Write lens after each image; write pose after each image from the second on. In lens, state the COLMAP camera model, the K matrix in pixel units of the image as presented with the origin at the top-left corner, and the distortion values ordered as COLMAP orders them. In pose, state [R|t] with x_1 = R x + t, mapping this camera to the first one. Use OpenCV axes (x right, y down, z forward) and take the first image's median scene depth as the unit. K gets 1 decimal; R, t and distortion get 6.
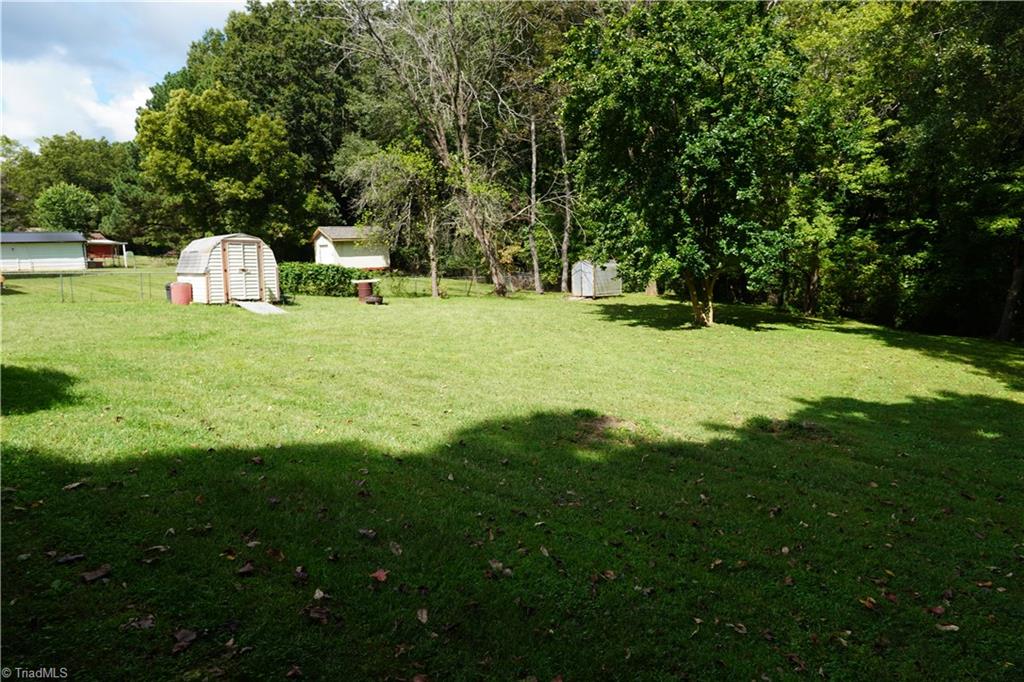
lens RADIAL K [[658.3, 0, 512.0], [0, 658.3, 341.0], [0, 0, 1]] dist [-0.004069, 0.000519]
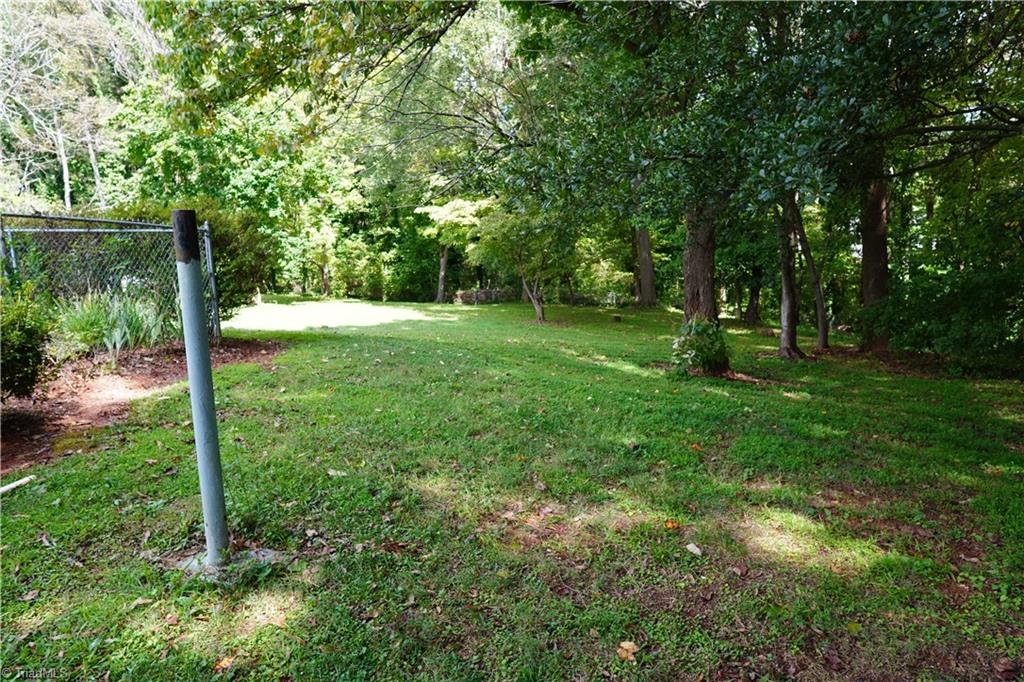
lens RADIAL K [[658.3, 0, 512.0], [0, 658.3, 341.0], [0, 0, 1]] dist [-0.004069, 0.000519]
pose [[0.762465, -0.107792, 0.637987, -0.181652], [0.110228, 0.993251, 0.036082, 0.058425], [-0.637571, 0.042813, 0.769201, -0.396396]]
